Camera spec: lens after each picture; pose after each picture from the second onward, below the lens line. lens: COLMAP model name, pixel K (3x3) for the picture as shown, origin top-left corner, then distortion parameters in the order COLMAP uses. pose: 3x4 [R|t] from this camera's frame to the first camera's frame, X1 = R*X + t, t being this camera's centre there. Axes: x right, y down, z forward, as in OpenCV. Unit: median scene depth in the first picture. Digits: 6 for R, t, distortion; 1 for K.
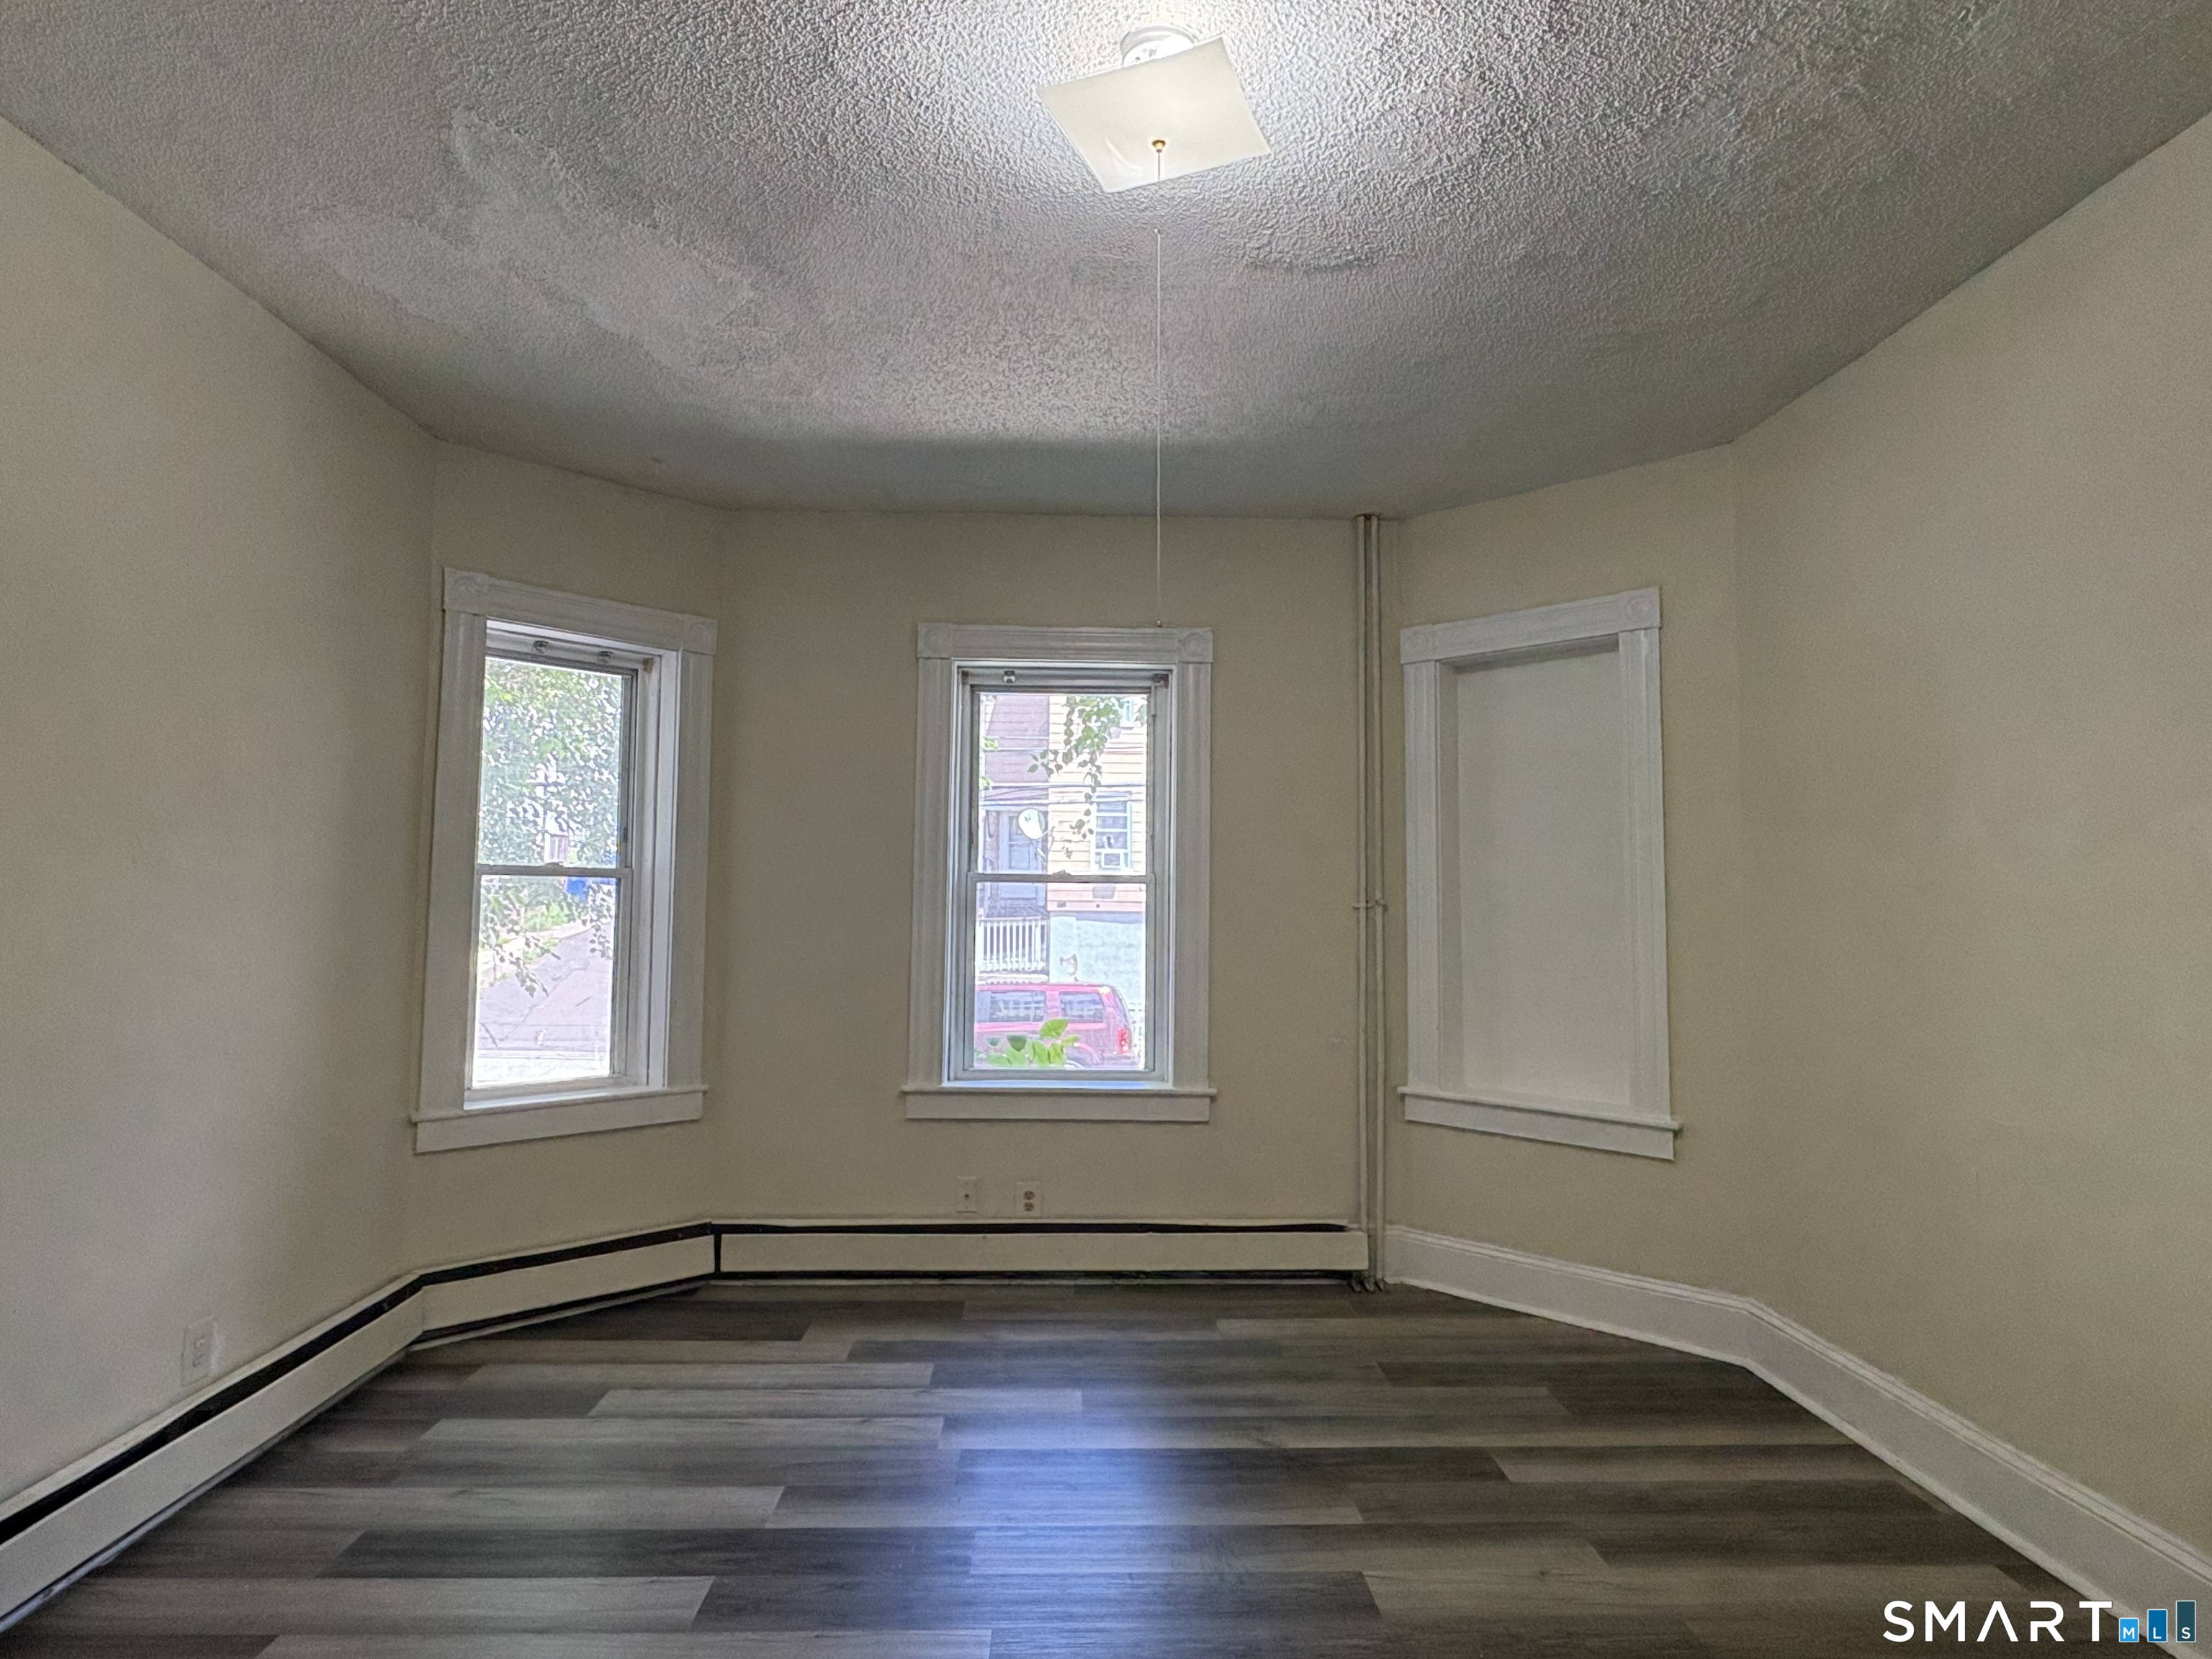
lens RADIAL K [[1239.7, 0, 1105.9], [0, 1239.7, 827.2], [0, 0, 1]] dist [0.005532, 0.000848]
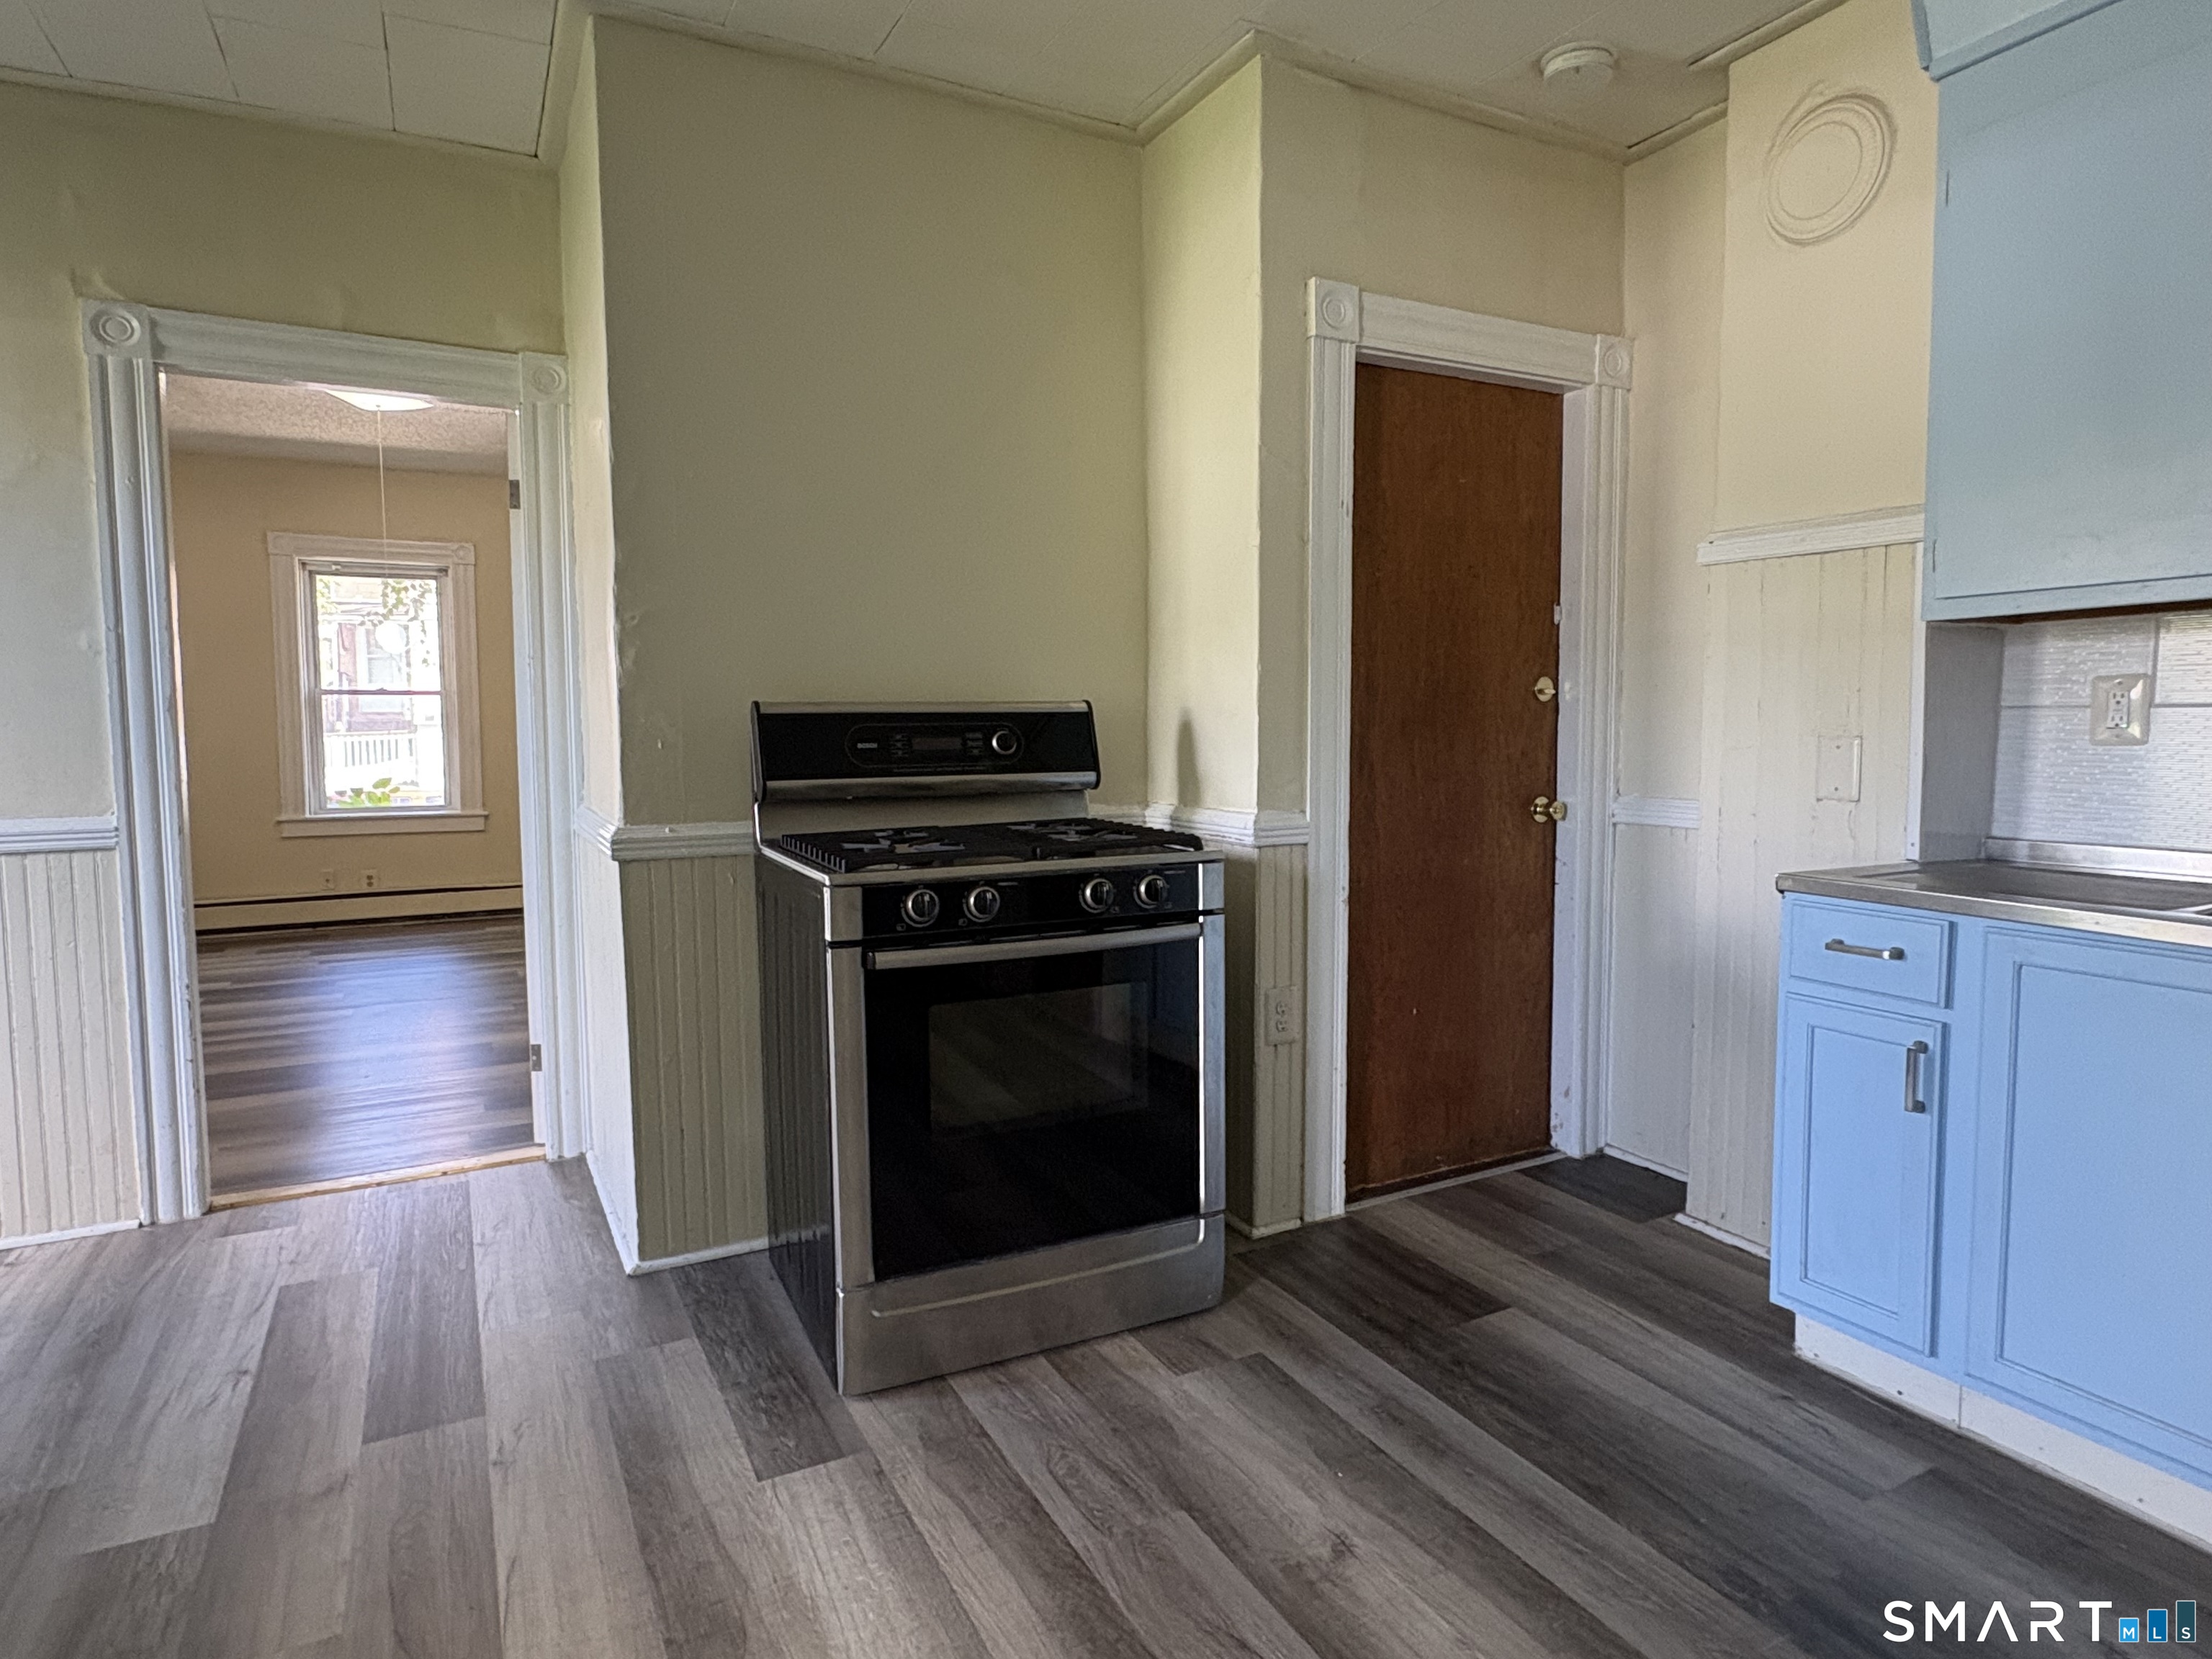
lens RADIAL K [[1239.7, 0, 1114.2], [0, 1239.7, 822.3], [0, 0, 1]] dist [0.005532, 0.000848]
pose [[0.899580, -0.042645, 0.434669, 0.115984], [-0.019884, 0.990191, 0.138299, -0.037397], [-0.436303, -0.133054, 0.889908, -0.935772]]
